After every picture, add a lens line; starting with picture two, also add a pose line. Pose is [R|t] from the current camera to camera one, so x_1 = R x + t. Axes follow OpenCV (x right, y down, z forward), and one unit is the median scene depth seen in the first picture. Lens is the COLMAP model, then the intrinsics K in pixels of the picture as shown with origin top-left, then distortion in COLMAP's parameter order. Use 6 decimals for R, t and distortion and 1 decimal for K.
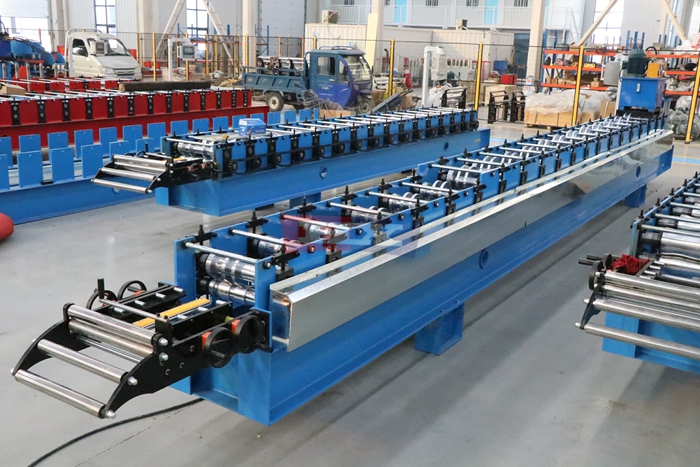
lens RADIAL K [[746.1, 0, 350.0], [0, 746.1, 233.5], [0, 0, 1]] dist [-0.044517, 0.029096]
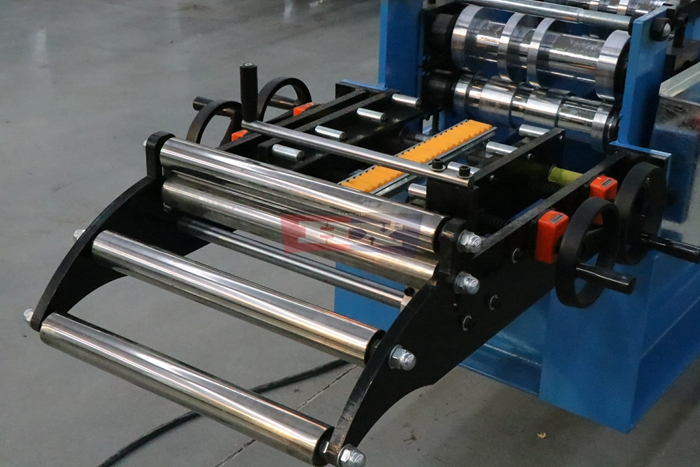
lens RADIAL K [[1154.0, 0, 350.0], [0, 1154.0, 233.5], [0, 0, 1]] dist [0.113436, -0.014911]
pose [[0.998501, 0.006660, -0.054329, -0.222672], [0.002792, 0.985080, 0.172073, 0.038796], [0.054664, -0.171967, 0.983585, 0.372871]]
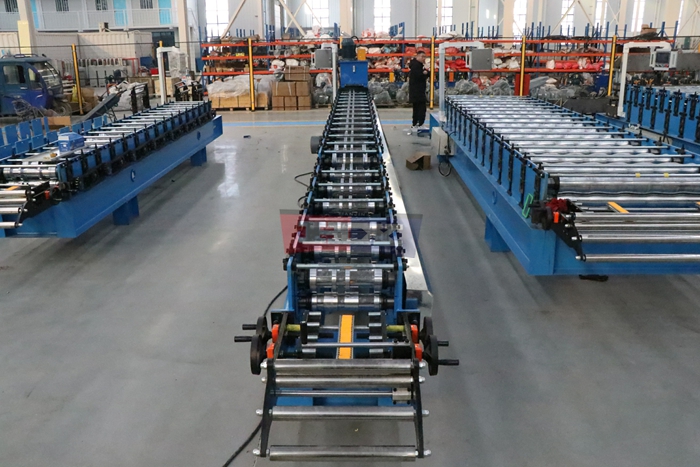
lens RADIAL K [[627.8, 0, 350.0], [0, 627.8, 233.5], [0, 0, 1]] dist [-0.117728, 0.121899]
pose [[0.851457, -0.202459, 0.483768, -0.555929], [0.175260, 0.979290, 0.101369, -0.098907], [-0.494272, -0.001526, 0.869306, 0.269277]]
